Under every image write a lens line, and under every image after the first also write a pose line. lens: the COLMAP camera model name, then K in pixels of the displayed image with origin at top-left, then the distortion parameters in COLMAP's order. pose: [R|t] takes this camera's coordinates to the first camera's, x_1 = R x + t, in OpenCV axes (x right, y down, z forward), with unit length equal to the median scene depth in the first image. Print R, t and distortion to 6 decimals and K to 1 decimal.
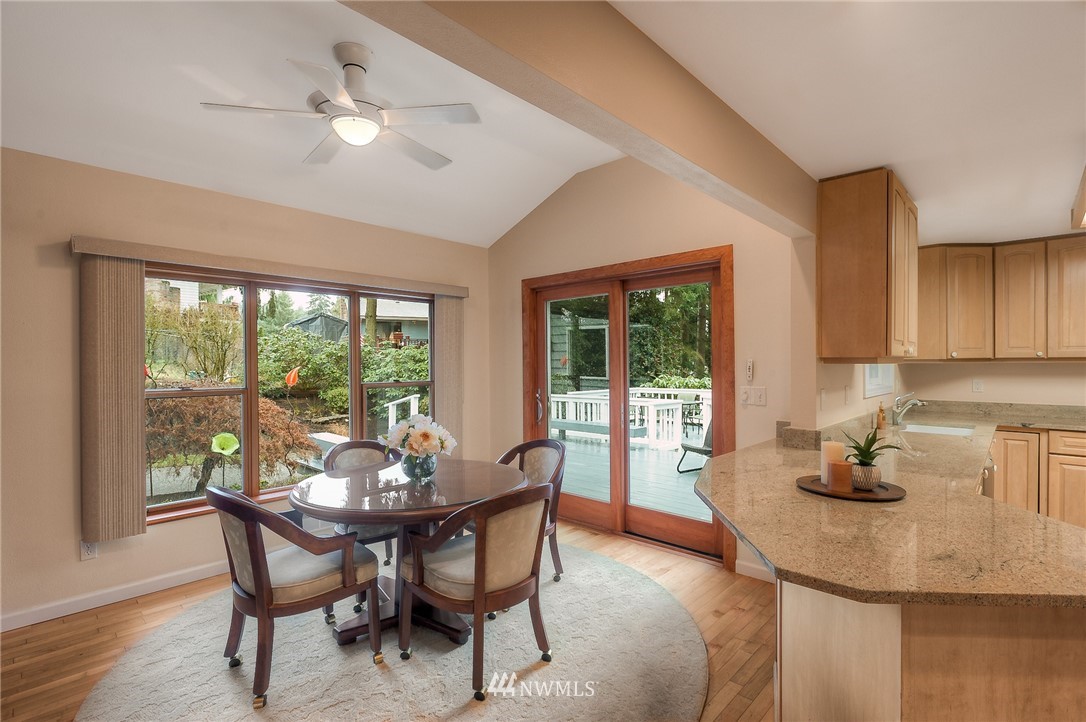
lens RADIAL K [[508.0, 0, 545.8], [0, 508.0, 363.5], [0, 0, 1]] dist [-0.005028, 0.001125]
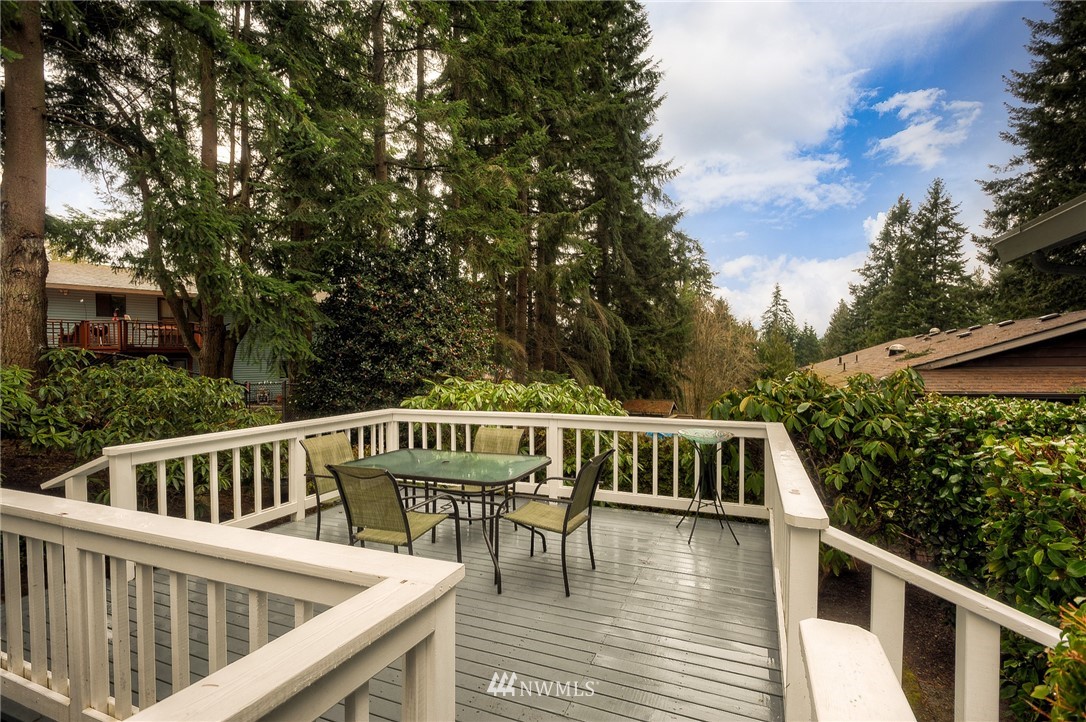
lens RADIAL K [[508.0, 0, 545.8], [0, 508.0, 363.5], [0, 0, 1]] dist [-0.005028, 0.001125]
pose [[0.937852, -0.007512, 0.346954, 0.646389], [0.005292, 0.999959, 0.007344, 0.022708], [-0.346994, -0.005051, 0.937854, 2.278980]]
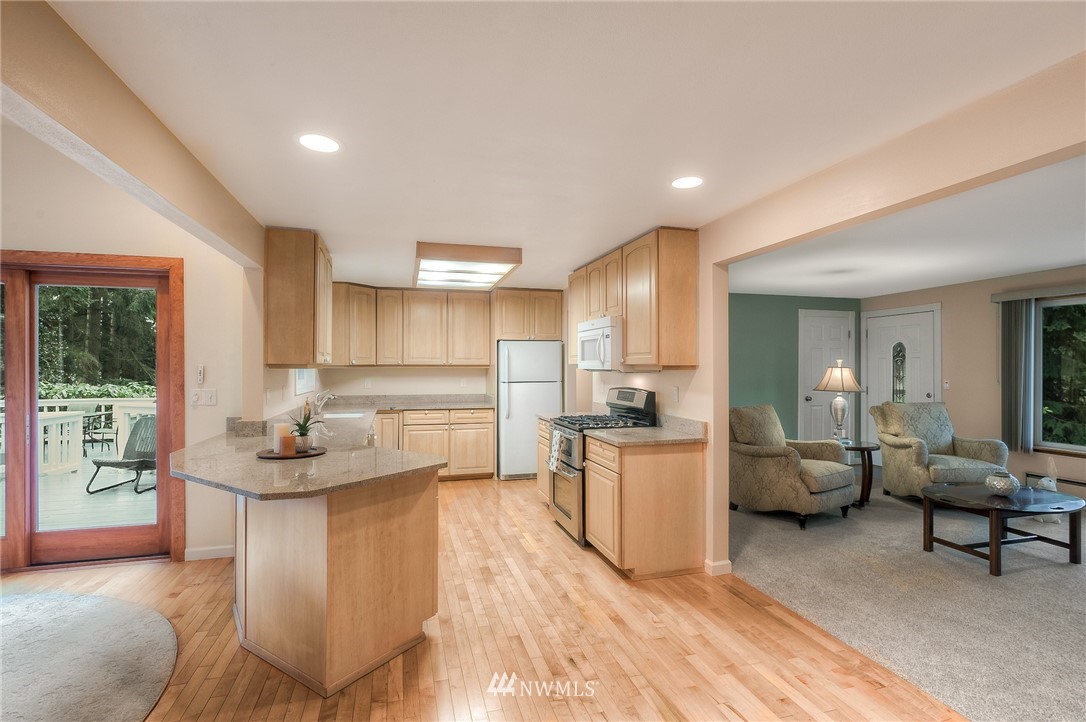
lens RADIAL K [[508.7, 0, 541.4], [0, 508.7, 365.4], [0, 0, 1]] dist [0.000436, 0.000703]
pose [[0.514690, 0.005673, 0.857357, -0.168768], [-0.002052, 0.999983, -0.005384, -0.001940], [-0.857374, 0.001012, 0.514693, -0.214840]]
